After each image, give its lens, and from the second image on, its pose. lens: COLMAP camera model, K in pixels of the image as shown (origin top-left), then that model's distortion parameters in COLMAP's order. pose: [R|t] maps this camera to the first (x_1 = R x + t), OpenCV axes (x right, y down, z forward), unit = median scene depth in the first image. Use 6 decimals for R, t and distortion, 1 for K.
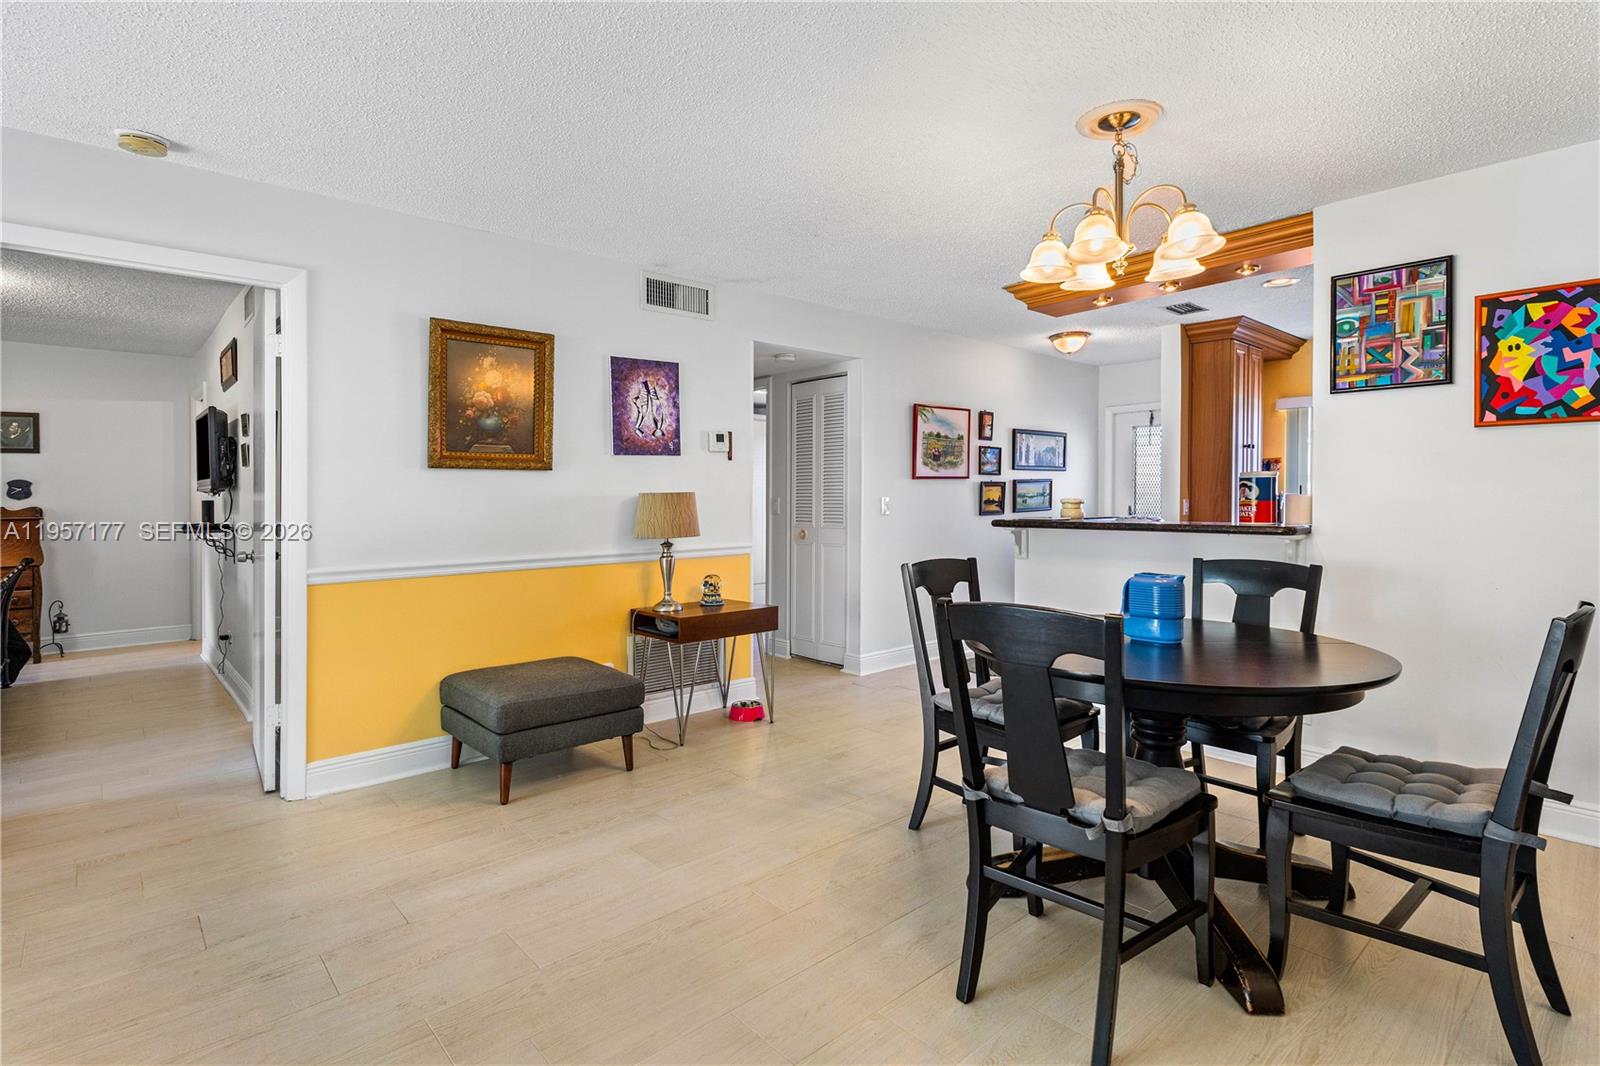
lens RADIAL K [[780.0, 0, 797.6], [0, 780.0, 513.0], [0, 0, 1]] dist [-0.001757, 0.000306]
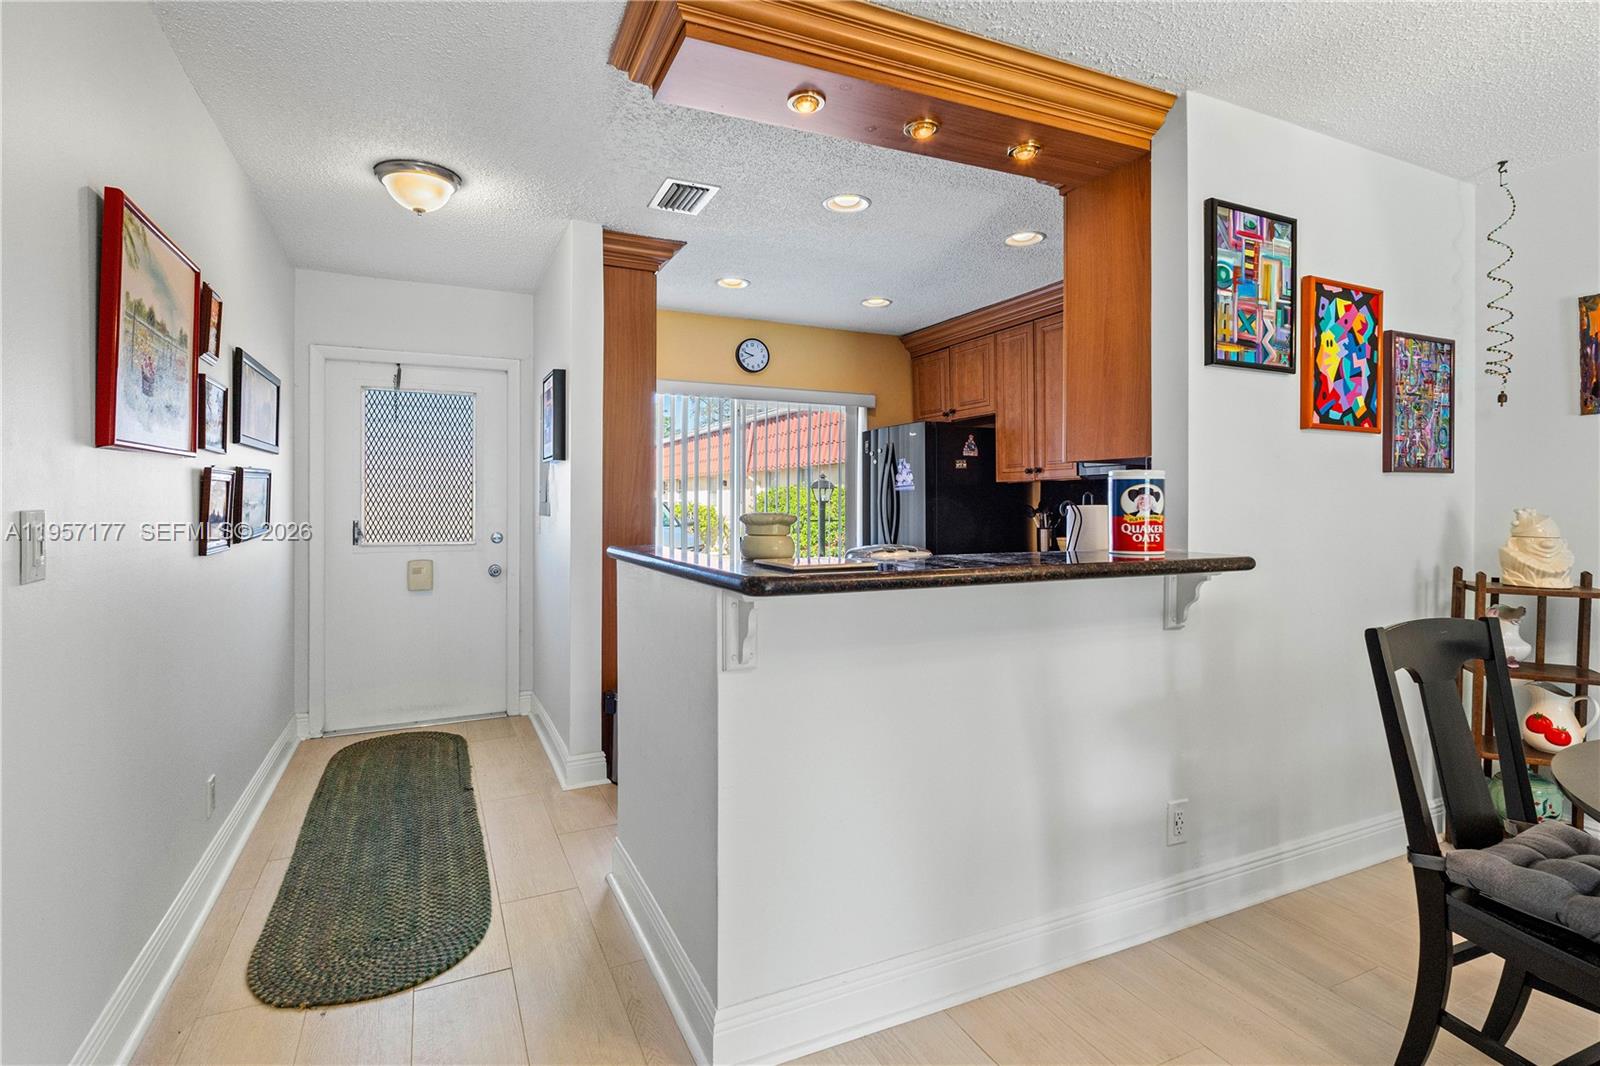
lens RADIAL K [[839.3, 0, 859.4], [0, 839.3, 508.7], [0, 0, 1]] dist [0.001385, 0.000267]
pose [[0.251040, -0.003021, 0.967972, -0.133539], [0.018914, 0.999820, -0.001785, -0.027805], [-0.967792, 0.018757, 0.251052, 1.146806]]
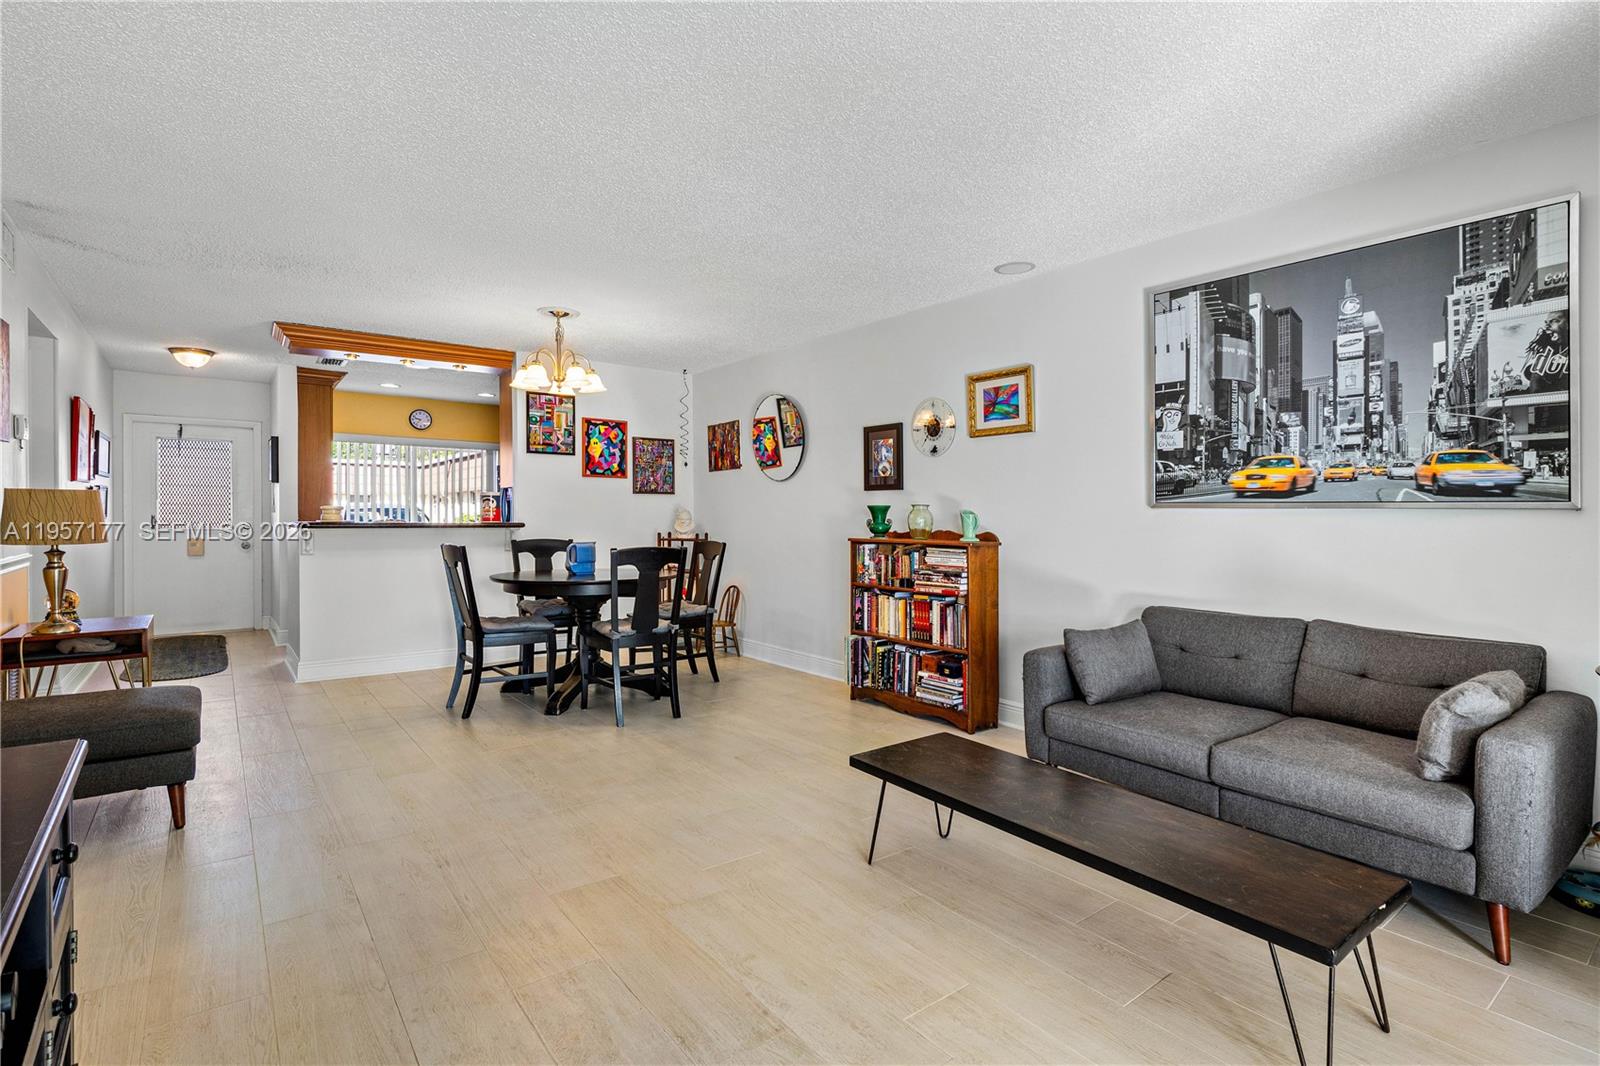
lens RADIAL K [[768.2, 0, 817.6], [0, 768.2, 531.7], [0, 0, 1]] dist [0.000751, -0.000117]
pose [[0.060978, -0.016166, 0.998008, -1.166903], [0.015115, 0.999769, 0.015271, 0.021455], [-0.998025, 0.014154, 0.061209, 0.188674]]
